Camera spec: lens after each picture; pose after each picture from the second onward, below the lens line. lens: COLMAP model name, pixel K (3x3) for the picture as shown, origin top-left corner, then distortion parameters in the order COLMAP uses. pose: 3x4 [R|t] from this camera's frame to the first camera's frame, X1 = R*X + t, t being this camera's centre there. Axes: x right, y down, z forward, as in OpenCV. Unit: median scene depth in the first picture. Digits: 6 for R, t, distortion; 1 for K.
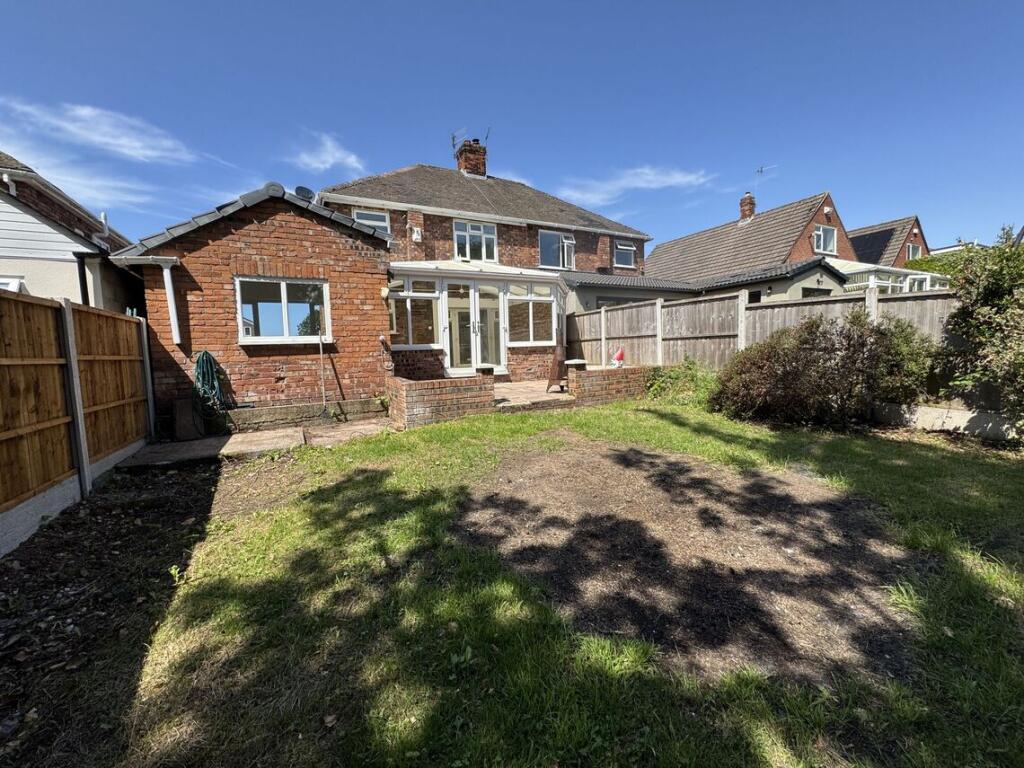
lens RADIAL K [[406.8, 0, 511.6], [0, 406.8, 382.7], [0, 0, 1]] dist [-0.000681, -0.000309]
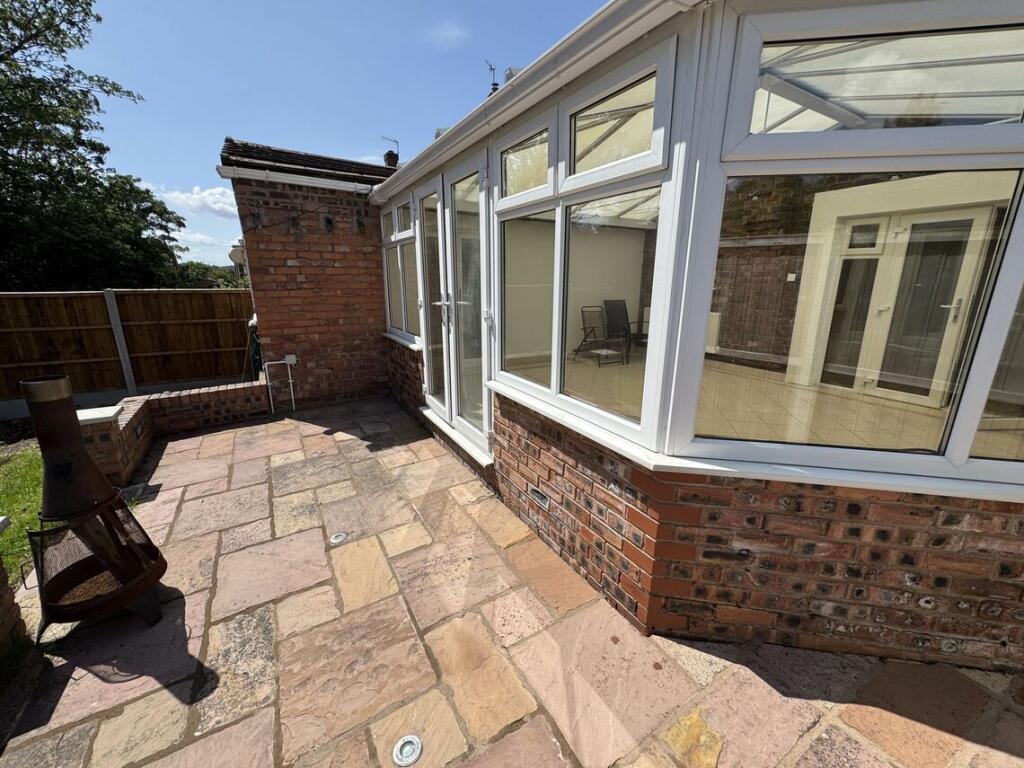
lens RADIAL K [[406.8, 0, 511.6], [0, 406.8, 382.7], [0, 0, 1]] dist [-0.000681, -0.000309]
pose [[0.026792, 0.280134, -0.959587, 0.803117], [-0.081895, 0.957320, 0.277185, -0.502561], [0.996281, 0.071159, 0.048590, 2.901960]]
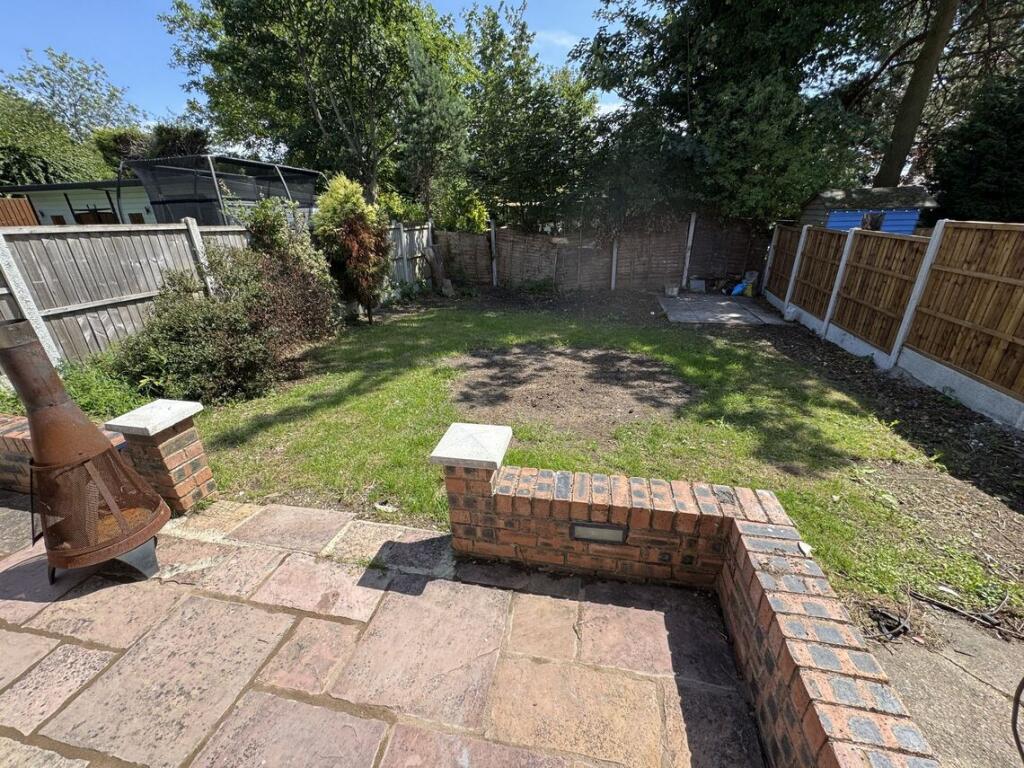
lens RADIAL K [[406.8, 0, 511.6], [0, 406.8, 382.7], [0, 0, 1]] dist [-0.000681, -0.000309]
pose [[-0.749775, -0.216616, 0.625231, -0.517082], [0.101025, 0.896345, 0.431694, -0.391351], [-0.653935, 0.386838, -0.650174, 2.257163]]
